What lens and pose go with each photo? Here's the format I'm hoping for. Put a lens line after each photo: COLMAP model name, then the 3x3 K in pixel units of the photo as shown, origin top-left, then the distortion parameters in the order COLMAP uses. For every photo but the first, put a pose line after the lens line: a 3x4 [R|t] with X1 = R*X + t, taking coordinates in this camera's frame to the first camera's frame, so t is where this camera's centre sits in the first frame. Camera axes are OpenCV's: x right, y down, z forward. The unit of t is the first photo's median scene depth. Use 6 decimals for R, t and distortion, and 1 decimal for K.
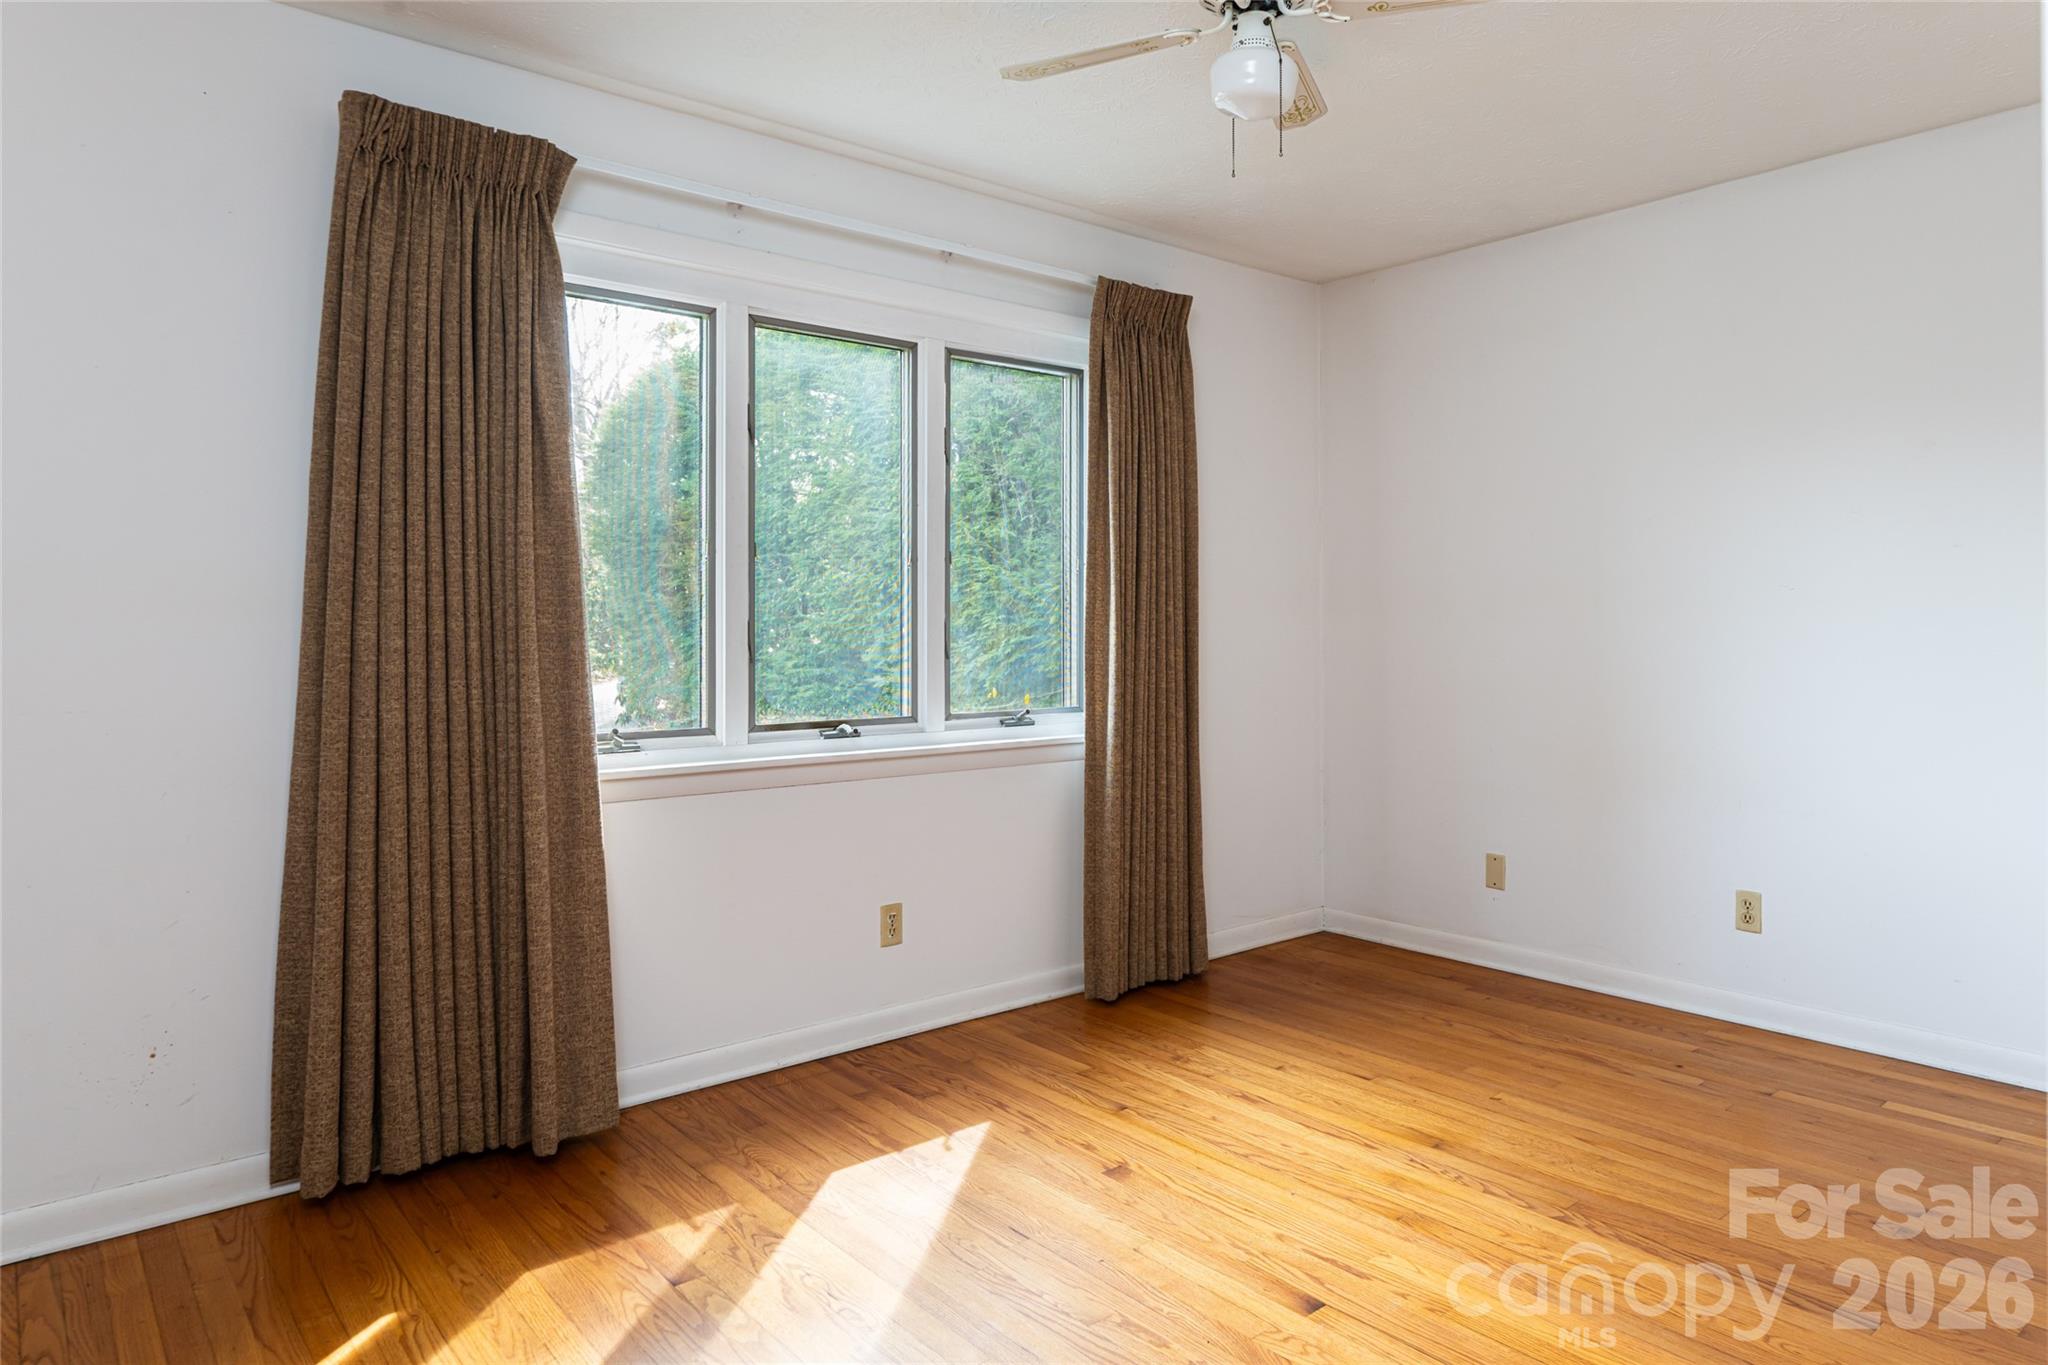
lens RADIAL K [[1278.2, 0, 1060.7], [0, 1278.2, 603.3], [0, 0, 1]] dist [0.002664, -0.000033]
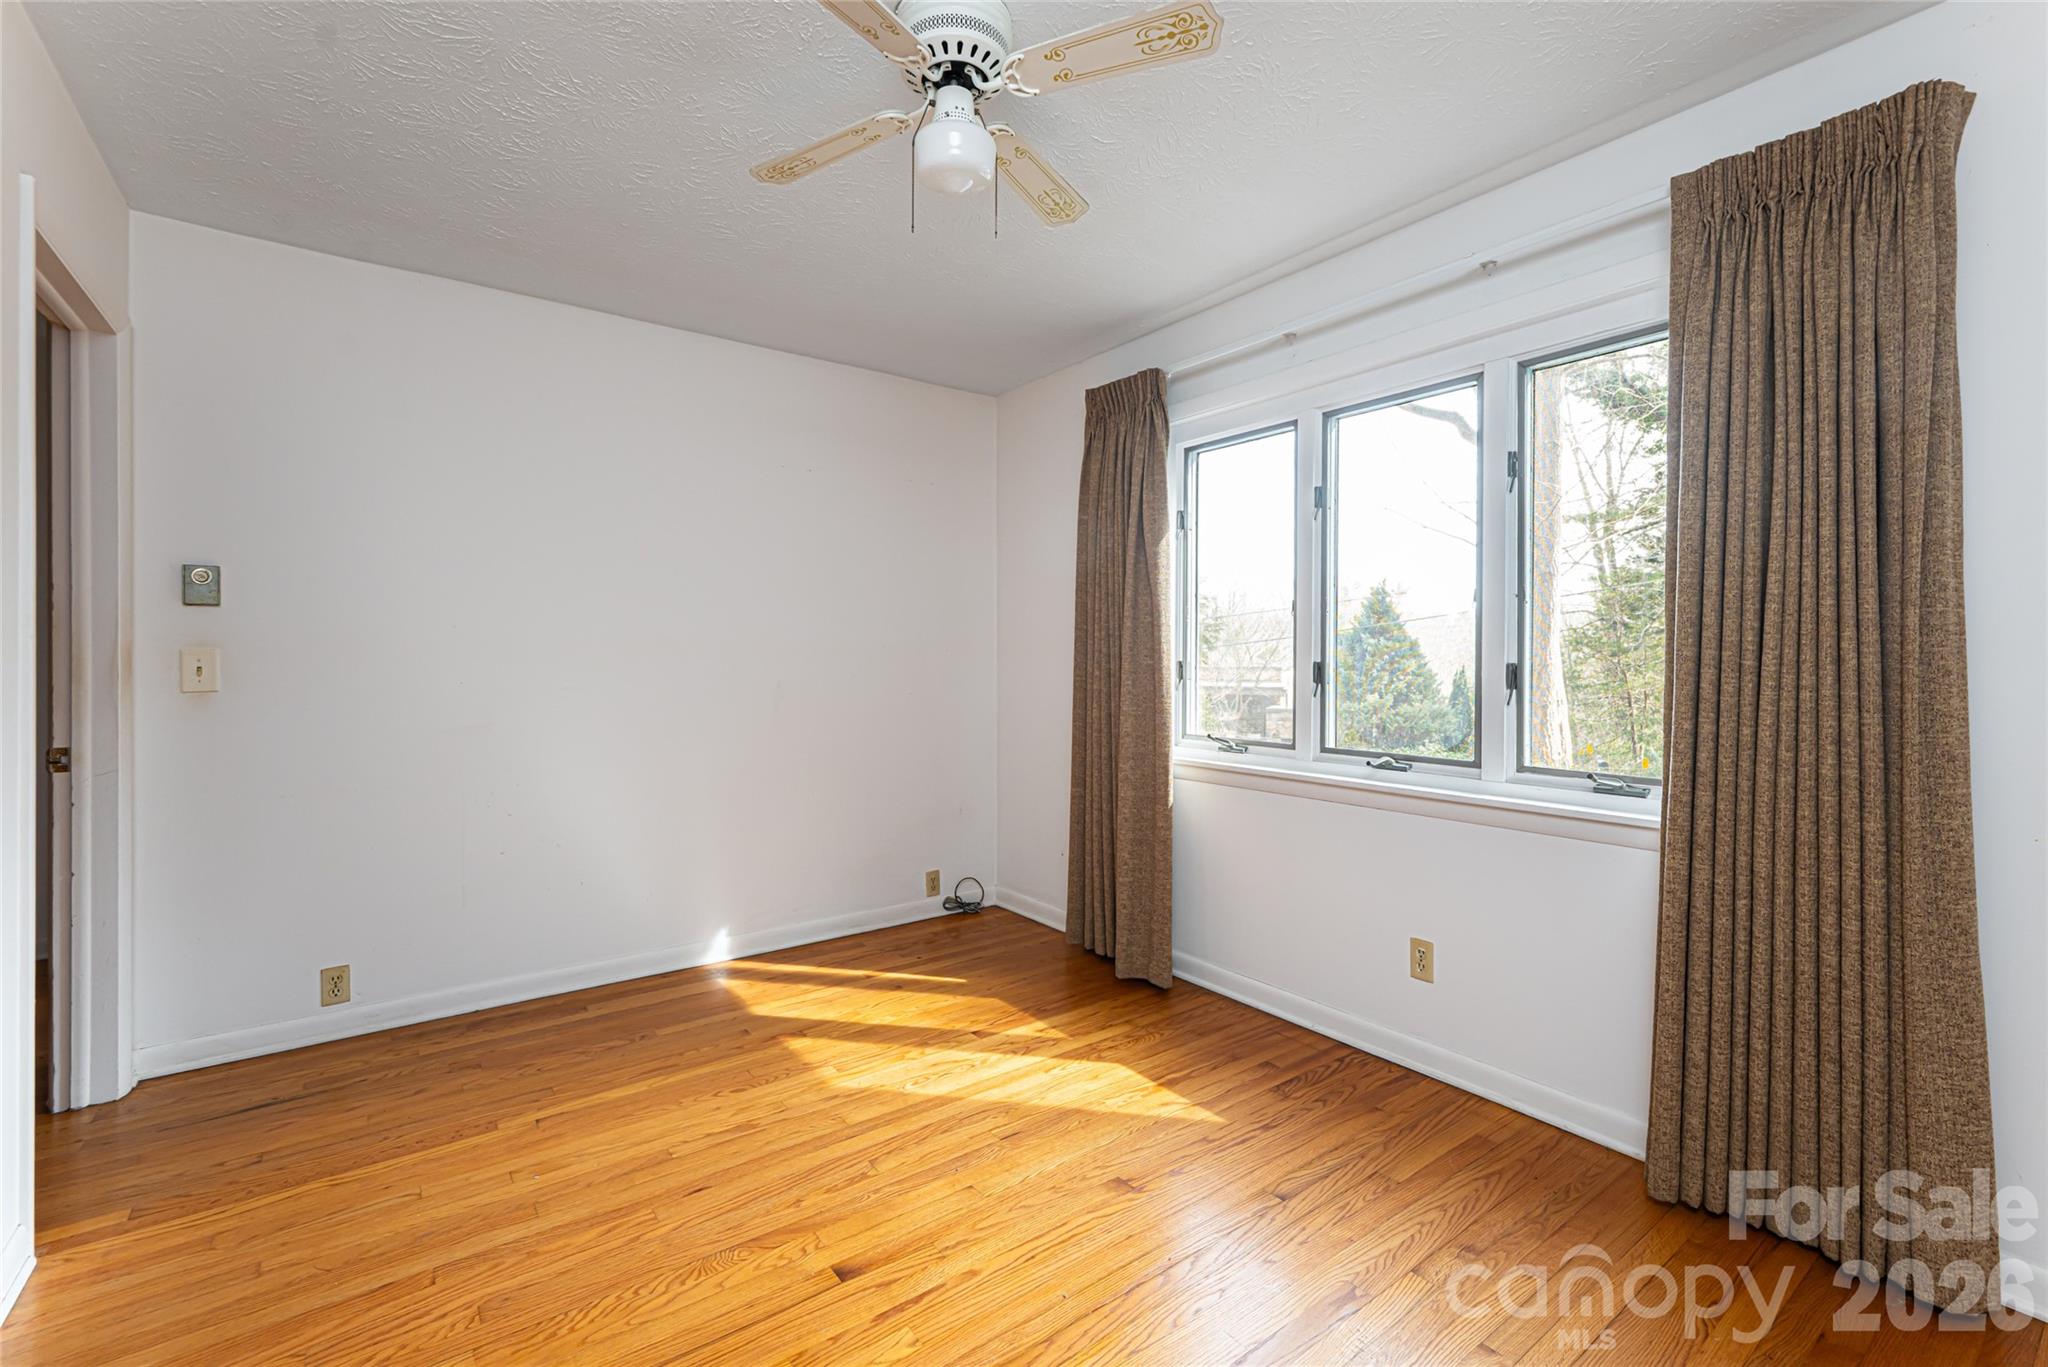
lens RADIAL K [[847.2, 0, 1024.9], [0, 847.2, 659.3], [0, 0, 1]] dist [0.003689, 0.000237]
pose [[-0.040460, -0.000787, -0.999181, 0.691198], [0.011661, 0.999931, -0.001260, 0.010048], [0.999113, -0.011702, -0.040448, 0.883255]]
